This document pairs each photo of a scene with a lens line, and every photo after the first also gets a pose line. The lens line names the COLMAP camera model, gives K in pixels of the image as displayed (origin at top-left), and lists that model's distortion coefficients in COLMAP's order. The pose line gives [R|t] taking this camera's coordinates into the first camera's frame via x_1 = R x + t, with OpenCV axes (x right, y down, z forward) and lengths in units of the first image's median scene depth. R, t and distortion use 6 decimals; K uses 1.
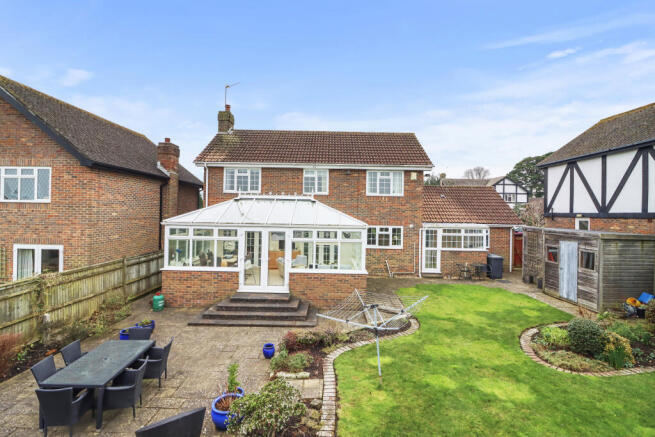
lens RADIAL K [[316.8, 0, 324.0], [0, 316.8, 209.9], [0, 0, 1]] dist [0.002519, -0.012309]
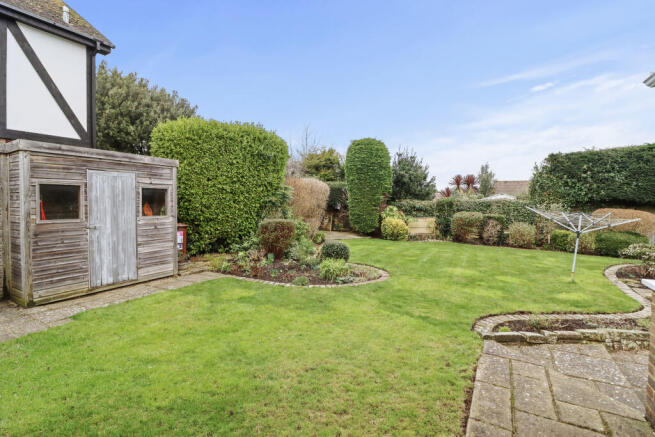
lens RADIAL K [[302.6, 0, 327.6], [0, 302.6, 209.9], [0, 0, 1]] dist [-0.000801, -0.014434]
pose [[-0.874208, -0.032578, 0.484458, 0.245609], [-0.020135, 0.999321, 0.030867, 0.150065], [-0.485134, 0.017230, -0.874270, 1.345452]]
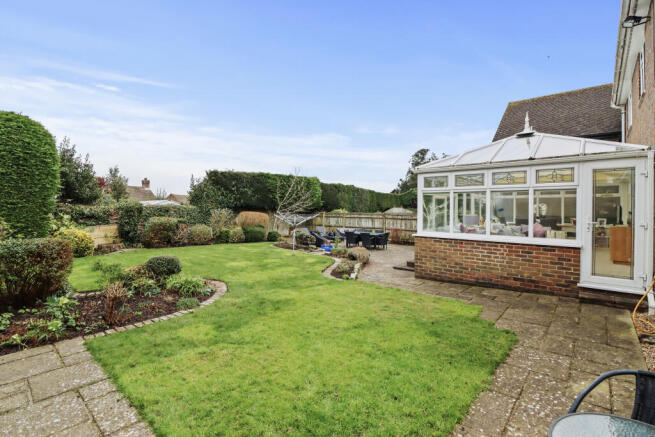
lens RADIAL K [[302.6, 0, 327.6], [0, 302.6, 209.9], [0, 0, 1]] dist [-0.000801, -0.014434]
pose [[-0.663956, -0.012305, -0.747670, 0.826541], [-0.011114, 0.999917, -0.006588, 0.155139], [0.747689, 0.003935, -0.664038, 1.357514]]
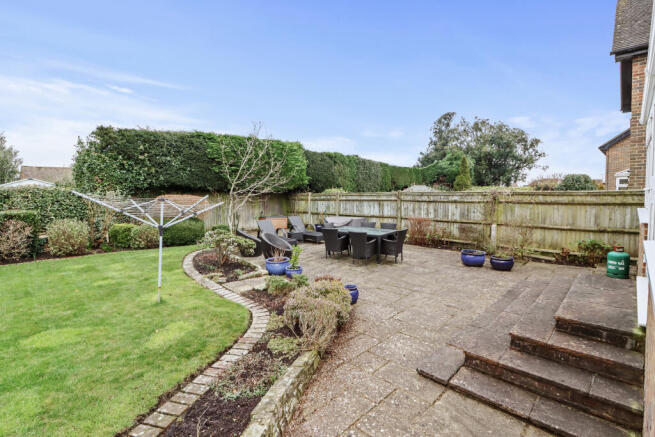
lens RADIAL K [[302.6, 0, 327.6], [0, 302.6, 209.9], [0, 0, 1]] dist [-0.000801, -0.014434]
pose [[-0.706907, 0.046627, -0.705768, 0.224345], [0.012921, 0.998510, 0.053025, 0.161271], [0.707188, 0.028364, -0.706456, 1.013031]]
